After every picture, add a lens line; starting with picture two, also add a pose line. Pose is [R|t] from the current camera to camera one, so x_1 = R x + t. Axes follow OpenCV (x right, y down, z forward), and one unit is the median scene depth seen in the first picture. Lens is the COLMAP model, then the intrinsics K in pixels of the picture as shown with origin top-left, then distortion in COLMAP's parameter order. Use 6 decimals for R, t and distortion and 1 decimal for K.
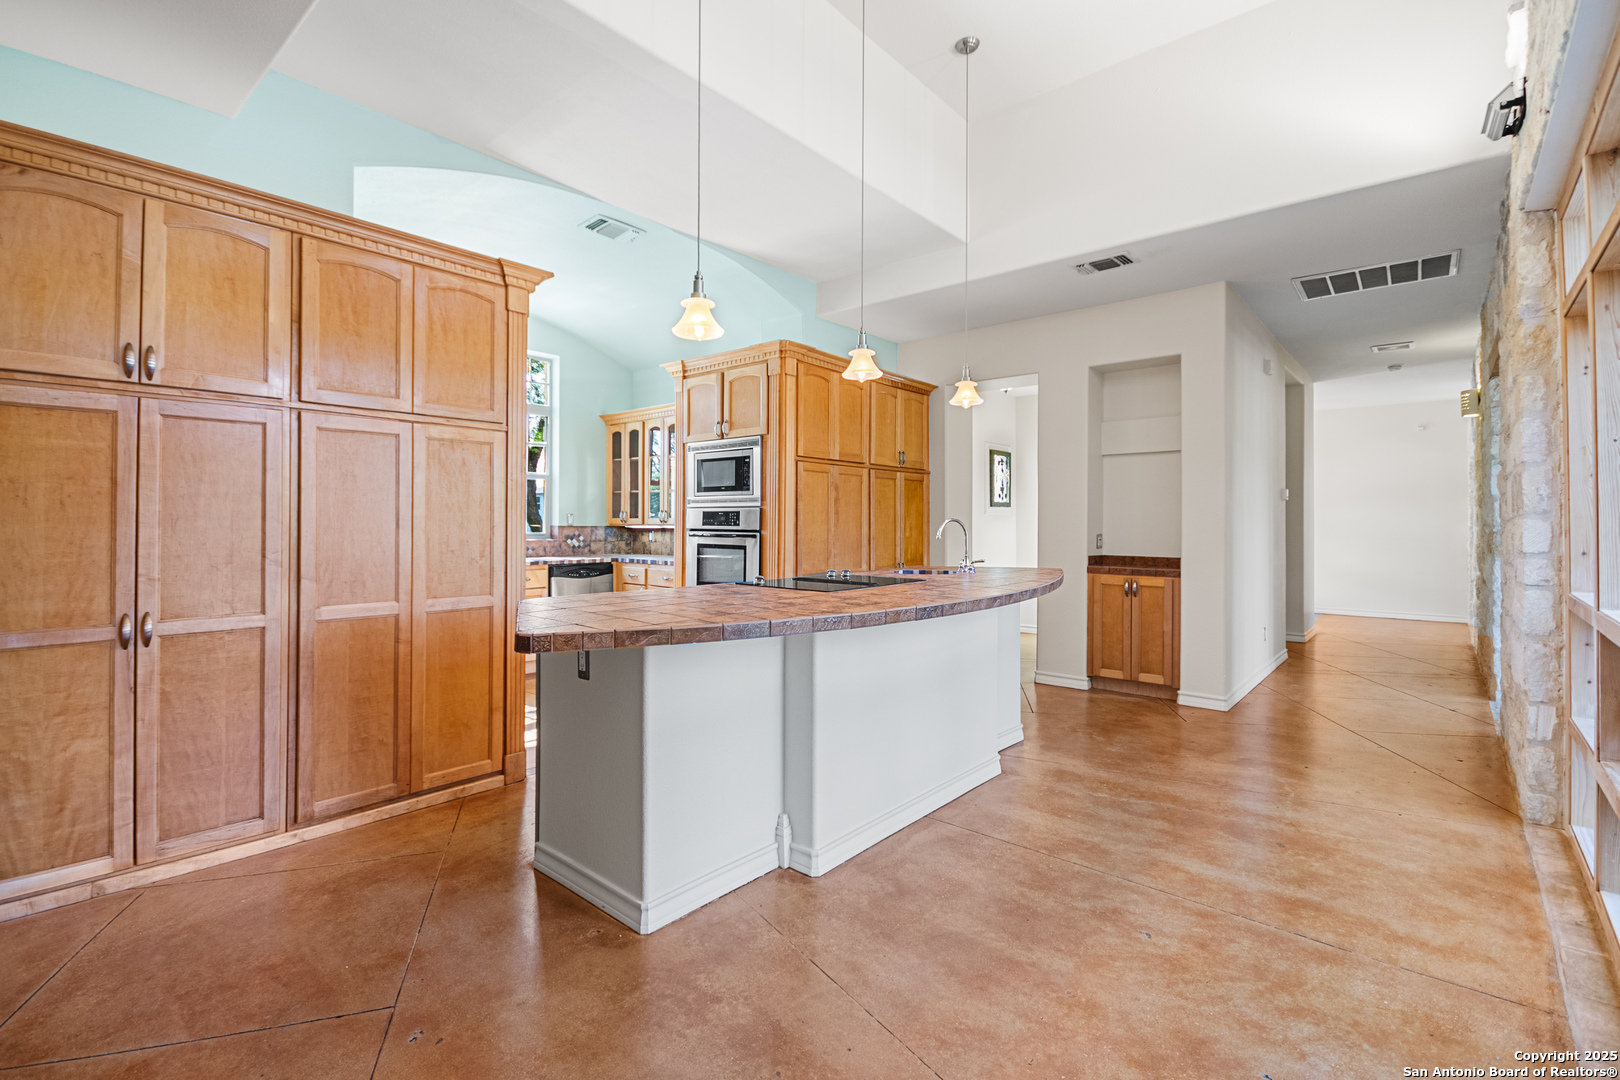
lens RADIAL K [[717.6, 0, 800.6], [0, 717.6, 515.5], [0, 0, 1]] dist [0.002478, -0.003342]
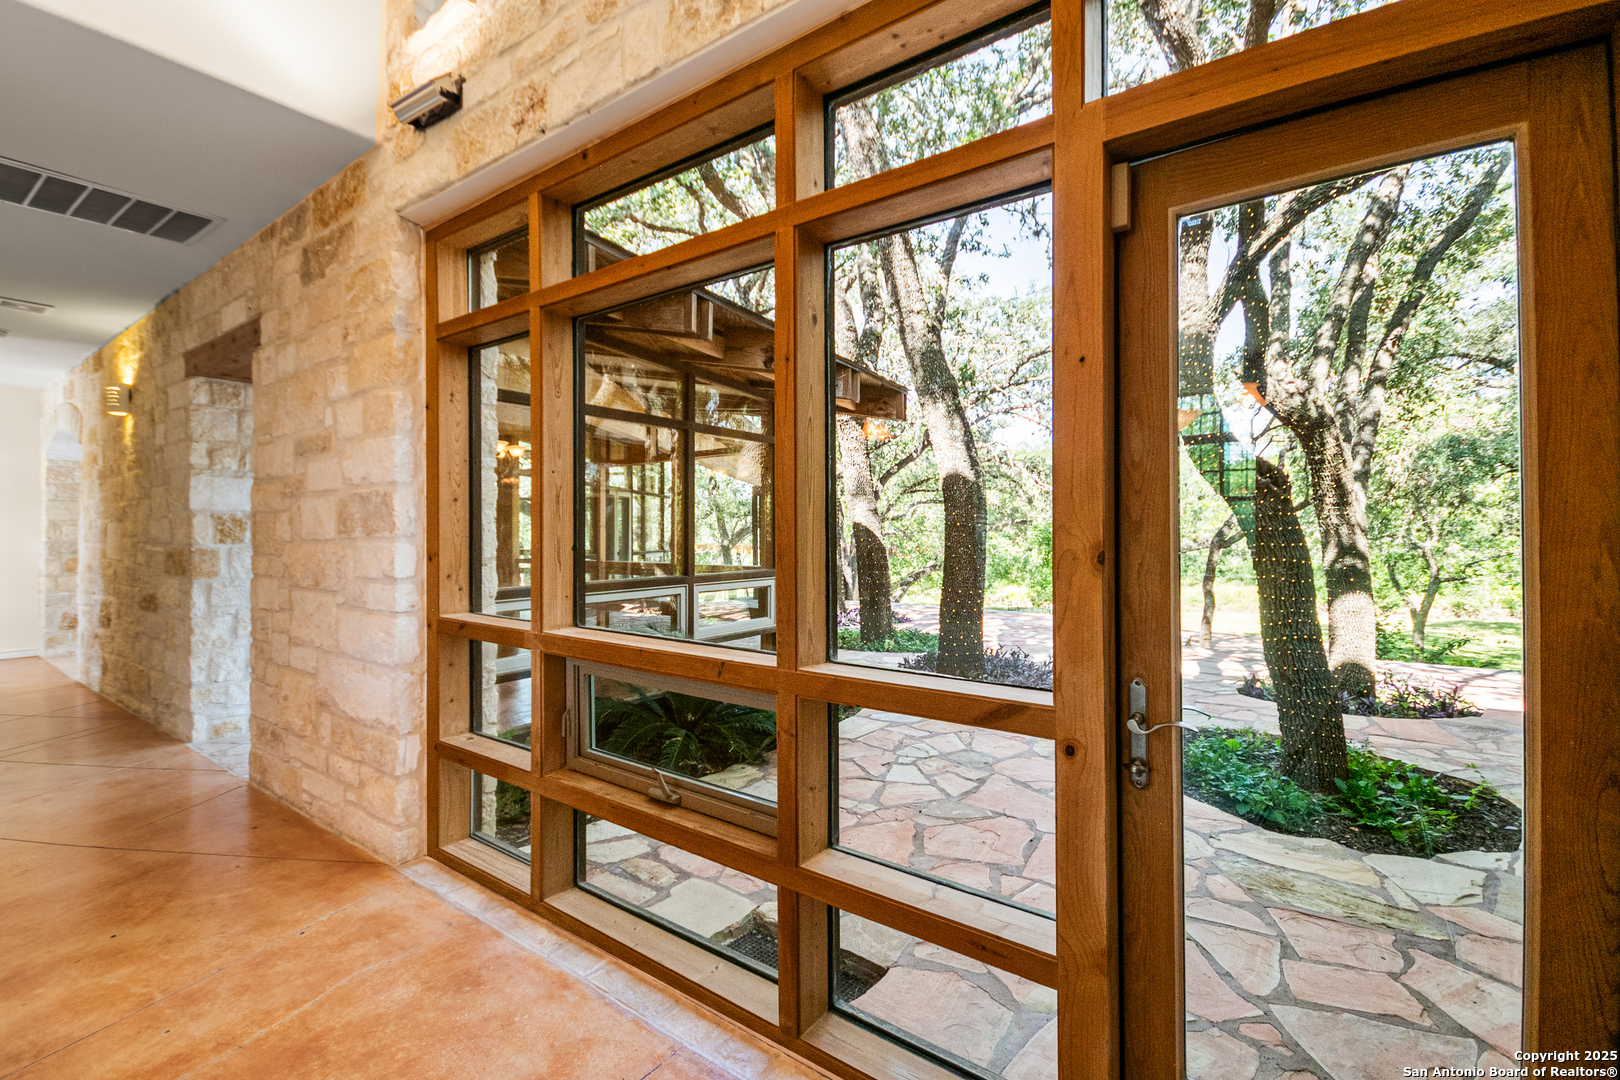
lens RADIAL K [[717.6, 0, 795.9], [0, 717.6, 529.0], [0, 0, 1]] dist [0.002478, -0.003342]
pose [[-0.089321, 0.000311, 0.996003, 0.027610], [-0.009868, 0.999951, -0.001198, -0.017280], [-0.995954, -0.009936, -0.089313, 0.567071]]
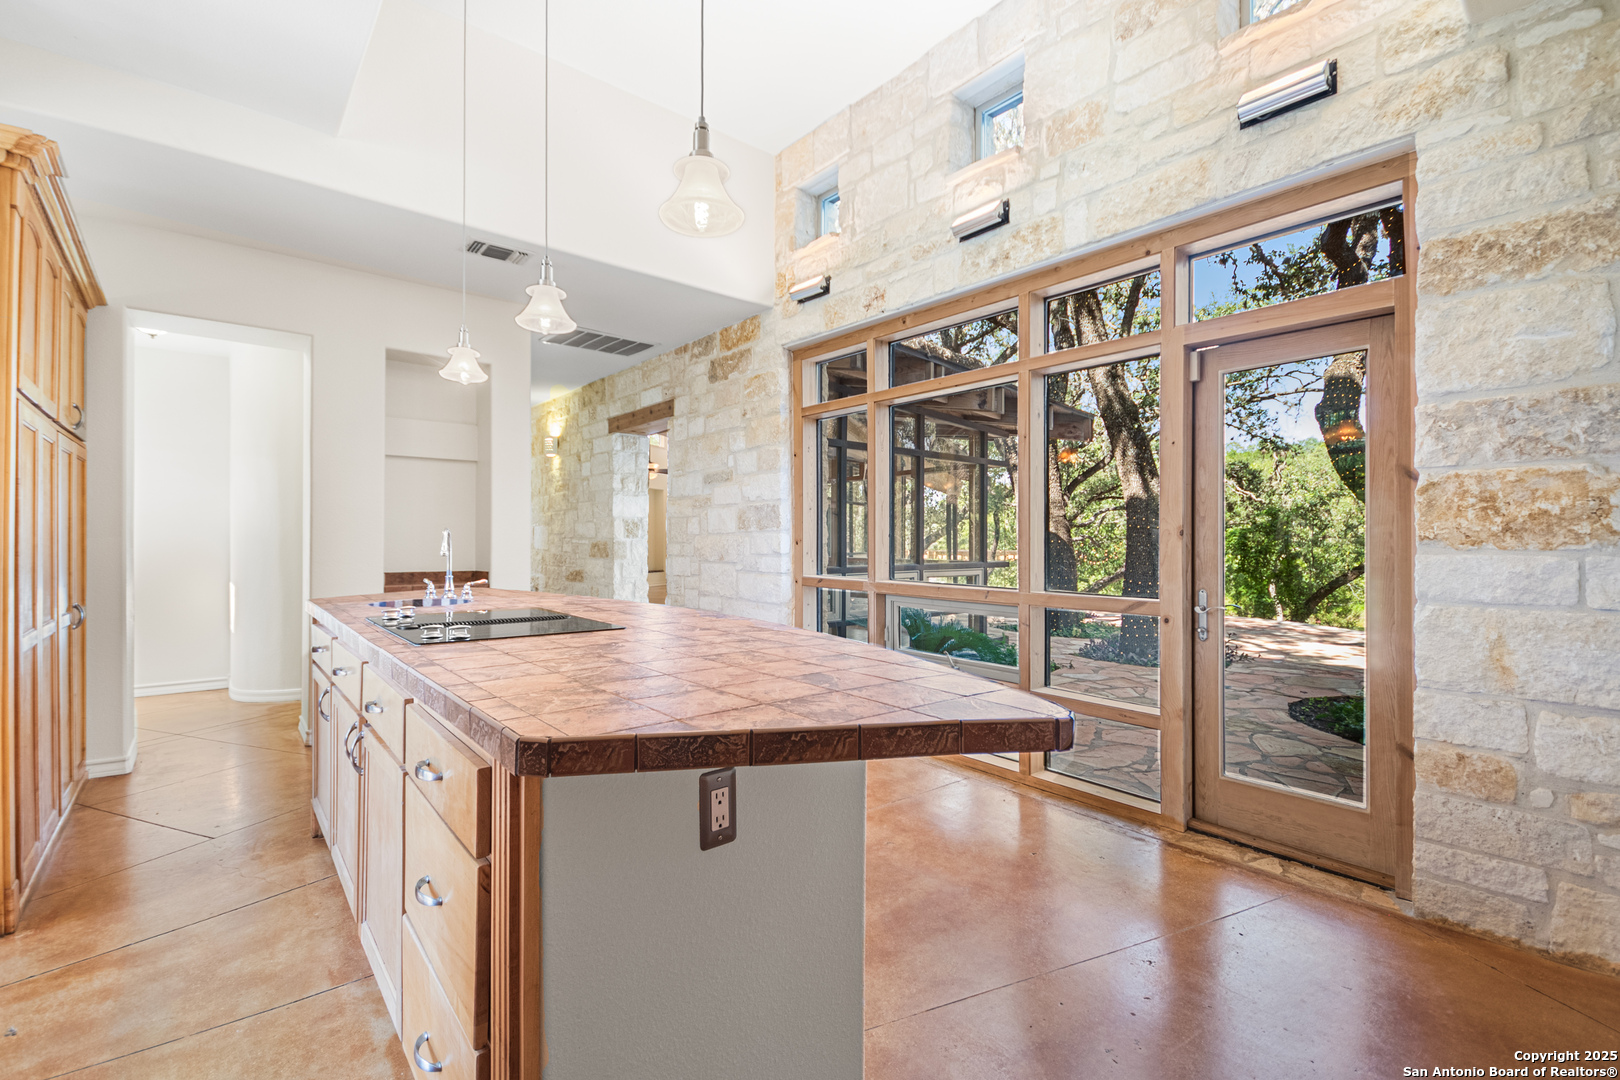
lens RADIAL K [[717.6, 0, 797.8], [0, 717.6, 539.9], [0, 0, 1]] dist [0.002478, -0.003342]
pose [[0.150400, -0.002443, 0.988622, -0.642912], [-0.012925, 0.999907, 0.004437, 0.012716], [-0.988541, -0.013446, 0.150354, 0.720883]]
